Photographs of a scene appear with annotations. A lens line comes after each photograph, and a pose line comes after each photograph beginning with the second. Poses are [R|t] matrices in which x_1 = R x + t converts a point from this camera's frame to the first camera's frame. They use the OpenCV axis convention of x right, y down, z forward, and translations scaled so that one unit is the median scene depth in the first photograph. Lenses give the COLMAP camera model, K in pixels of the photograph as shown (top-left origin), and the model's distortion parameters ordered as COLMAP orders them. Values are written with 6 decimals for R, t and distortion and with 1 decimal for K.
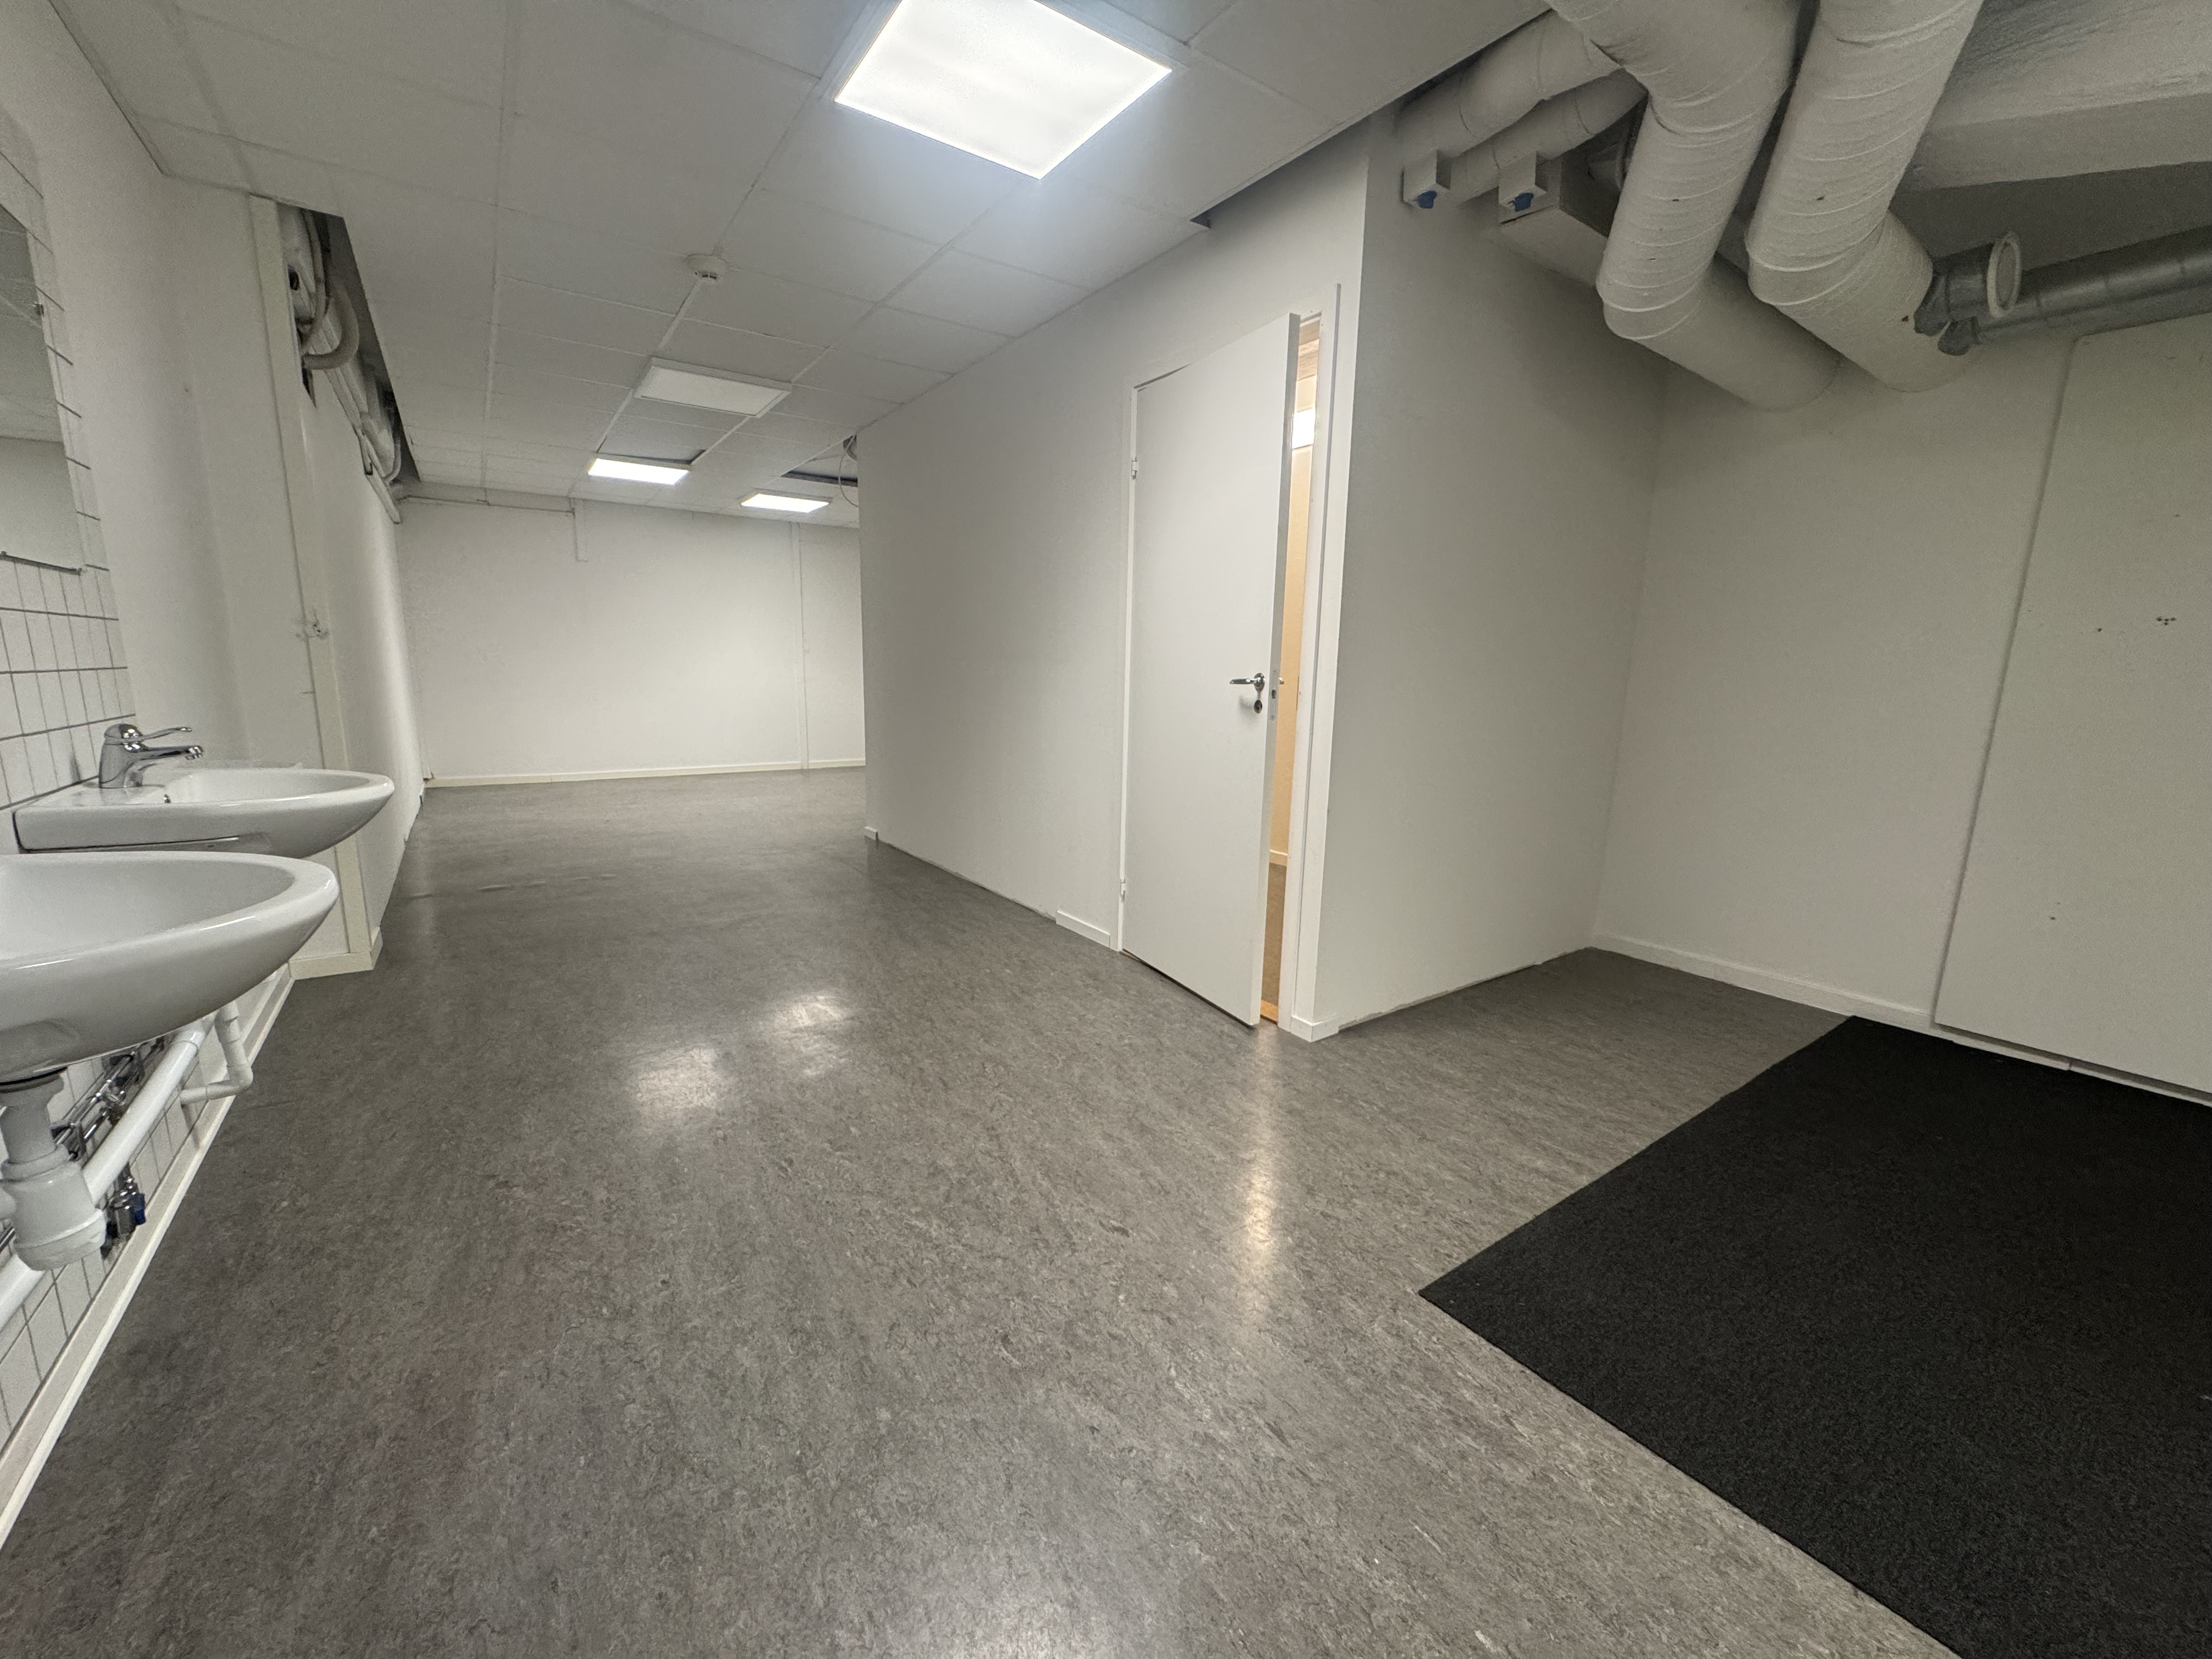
lens RADIAL K [[876.6, 0, 1106.0], [0, 876.6, 829.5], [0, 0, 1]] dist [-0.000874, -0.000733]
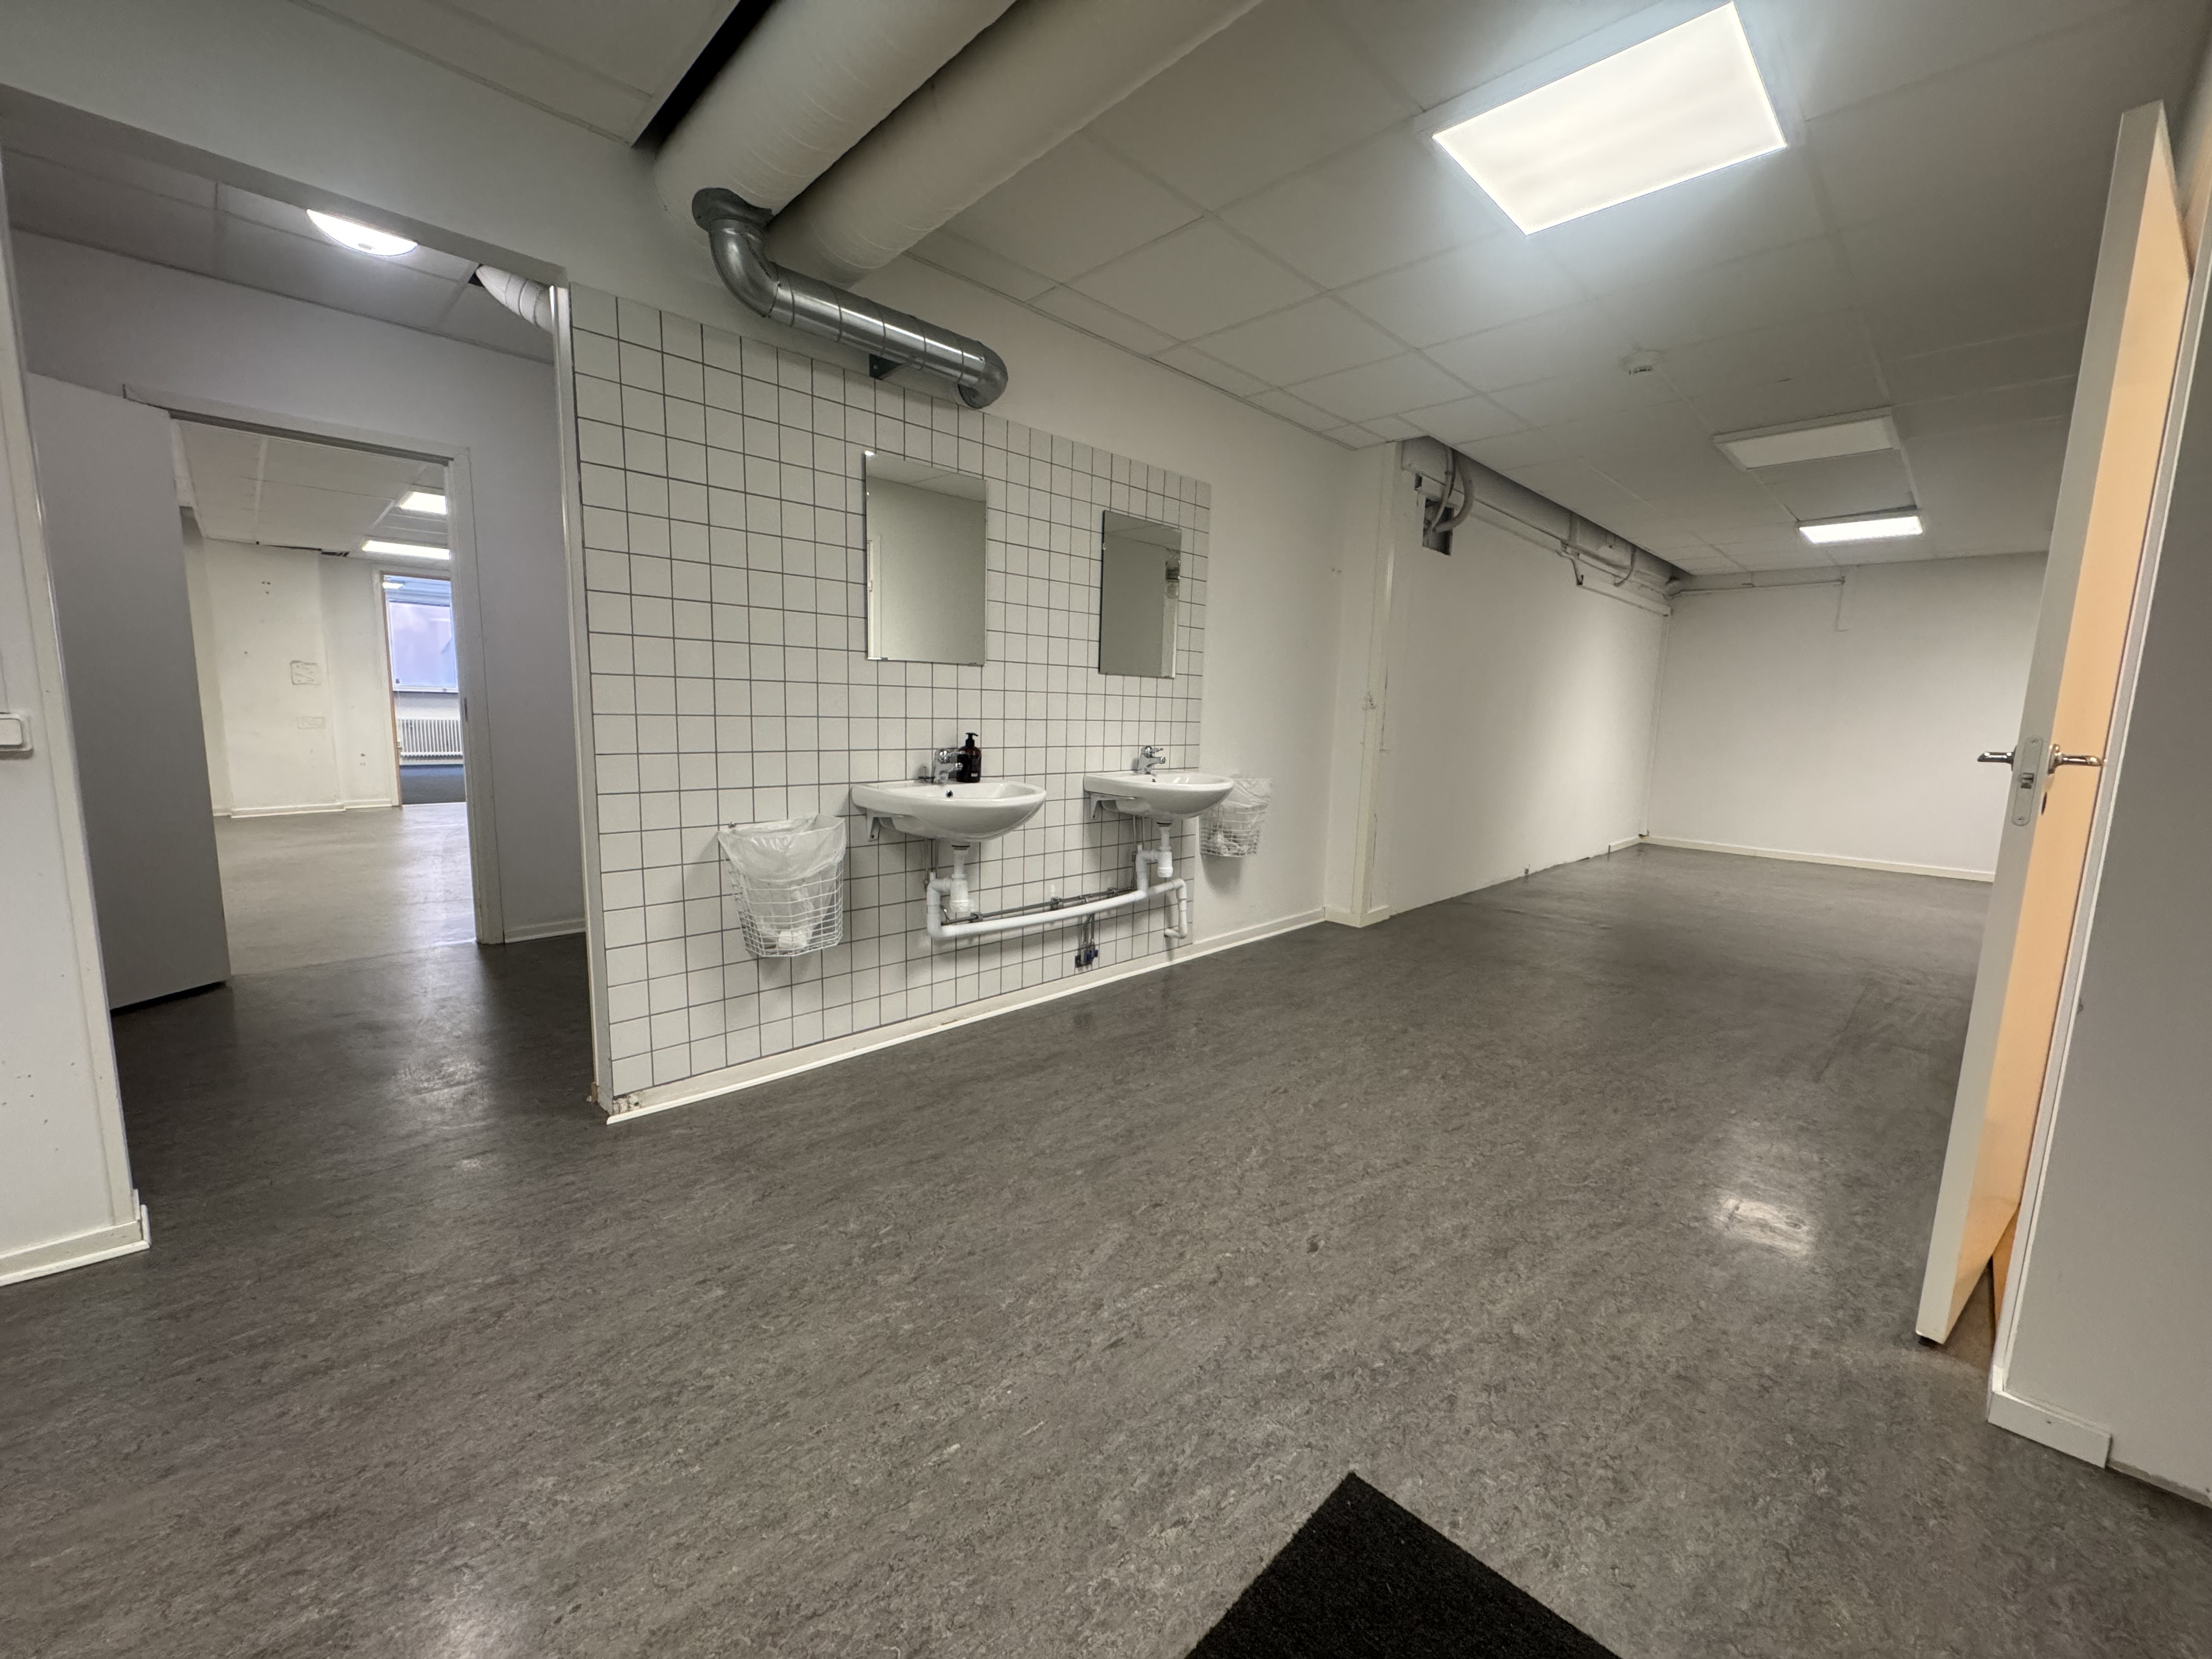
lens RADIAL K [[876.6, 0, 1106.0], [0, 876.6, 829.5], [0, 0, 1]] dist [-0.000874, -0.000733]
pose [[0.170343, 0.118012, -0.978293, 1.010606], [-0.204689, 0.975385, 0.082020, -0.072583], [0.963891, 0.186275, 0.190306, 0.497648]]
